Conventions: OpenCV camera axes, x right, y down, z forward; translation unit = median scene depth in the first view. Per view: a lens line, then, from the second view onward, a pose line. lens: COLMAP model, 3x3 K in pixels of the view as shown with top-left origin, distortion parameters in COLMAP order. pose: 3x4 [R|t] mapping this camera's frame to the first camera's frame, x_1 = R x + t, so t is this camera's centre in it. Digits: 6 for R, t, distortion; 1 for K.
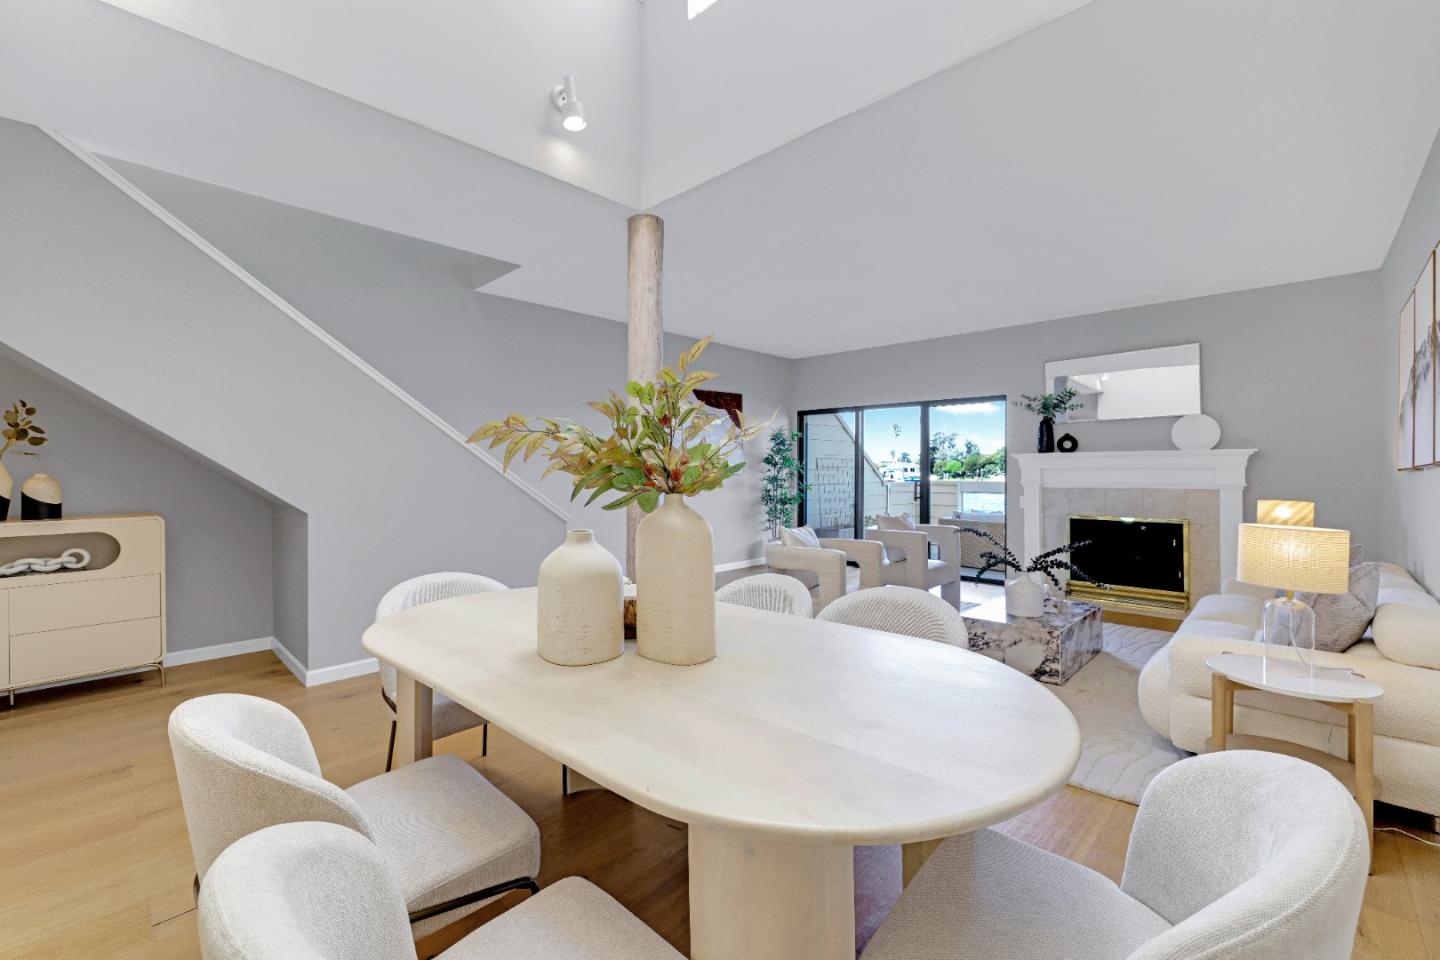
lens RADIAL K [[591.1, 0, 722.9], [0, 591.1, 478.4], [0, 0, 1]] dist [-0.002752, -0.000200]
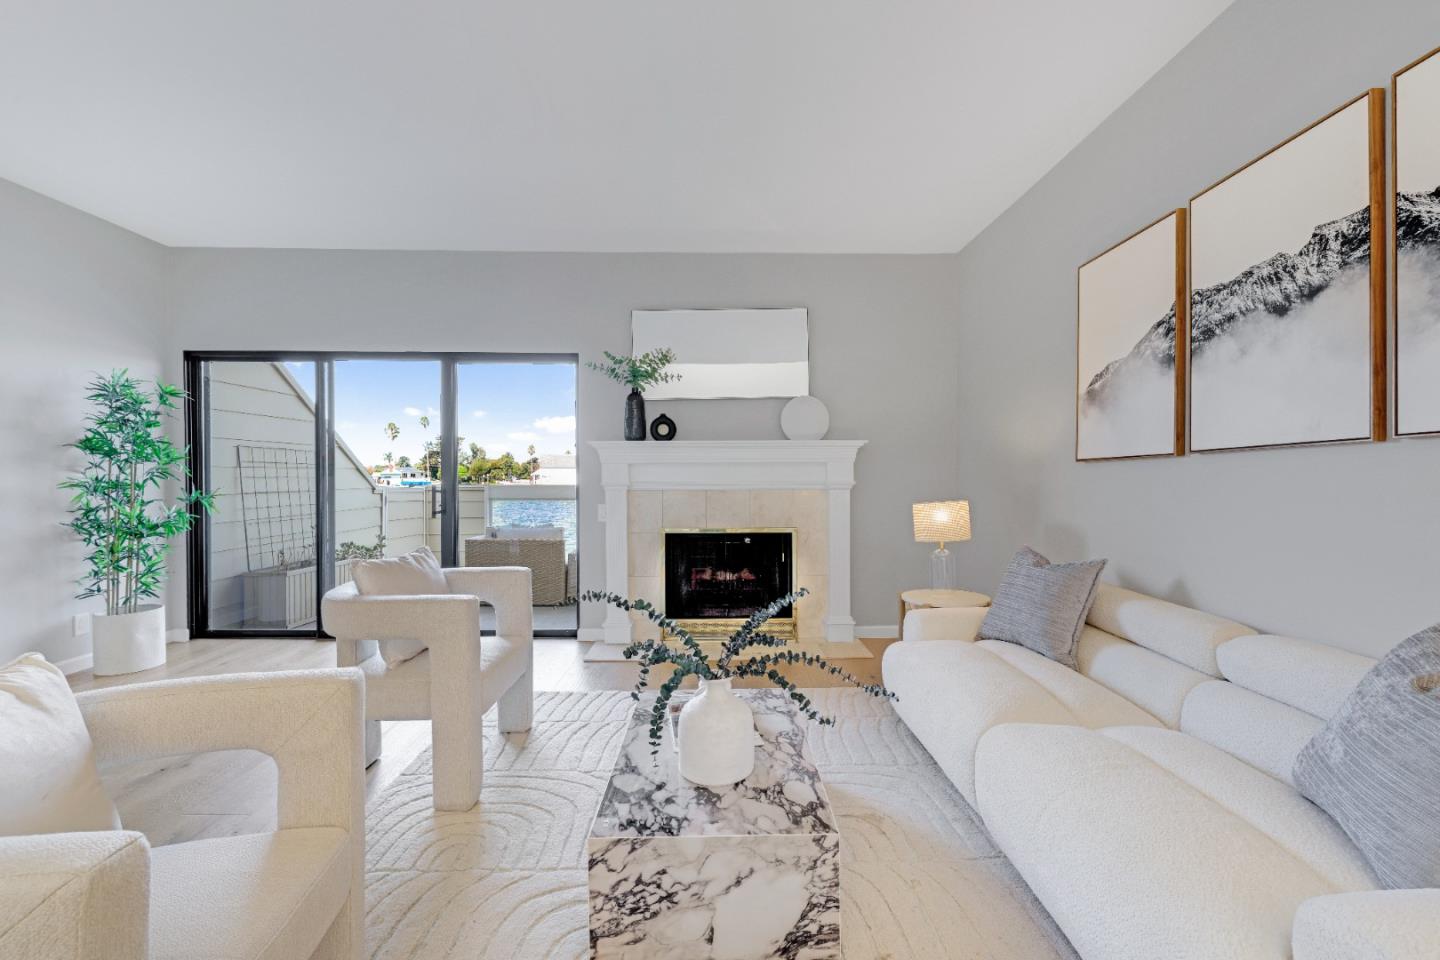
lens RADIAL K [[591.1, 0, 724.6], [0, 591.1, 478.7], [0, 0, 1]] dist [-0.002752, -0.000200]
pose [[0.699222, -0.004835, 0.714888, 0.103103], [0.010938, 0.999932, -0.003936, 0.004252], [-0.714821, 0.010572, 0.699228, 0.364965]]
